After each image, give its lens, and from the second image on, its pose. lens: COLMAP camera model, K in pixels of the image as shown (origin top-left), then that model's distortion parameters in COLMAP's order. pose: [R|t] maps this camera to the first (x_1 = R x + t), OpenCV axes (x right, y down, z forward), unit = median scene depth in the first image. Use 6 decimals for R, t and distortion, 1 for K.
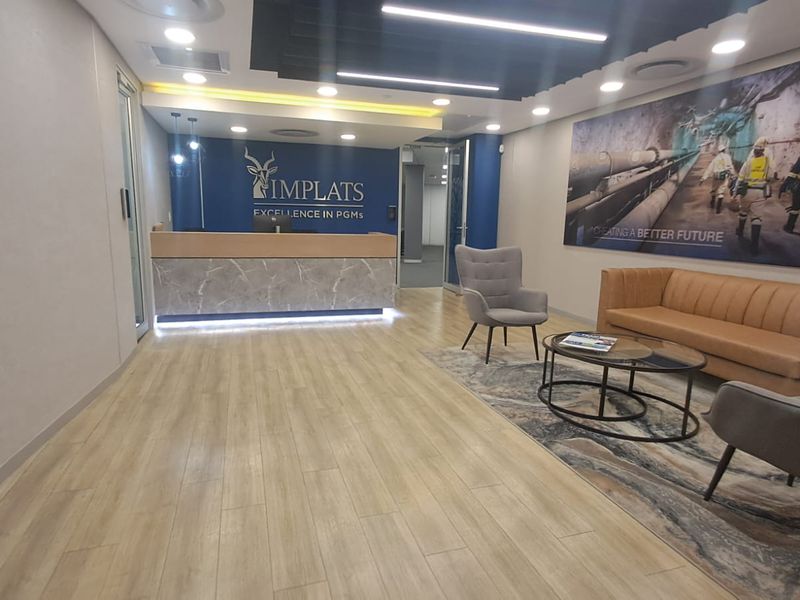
lens RADIAL K [[484.7, 0, 396.9], [0, 484.7, 301.1], [0, 0, 1]] dist [0.005910, 0.001198]
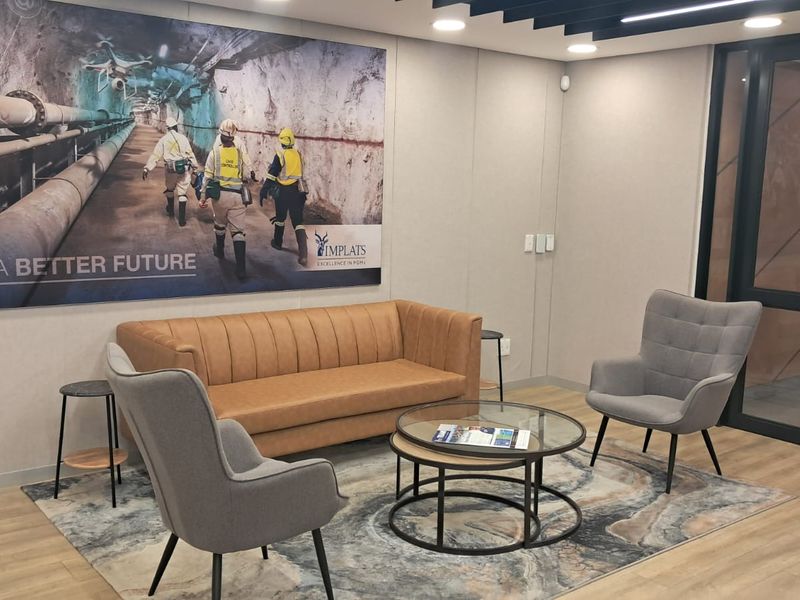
lens RADIAL K [[778.4, 0, 382.2], [0, 778.4, 354.7], [0, 0, 1]] dist [-0.054082, 0.000000]
pose [[-0.311834, -0.204543, 0.927859, -0.415156], [0.140647, 0.955857, 0.257983, -0.250282], [-0.939669, 0.210949, -0.269300, 1.090098]]
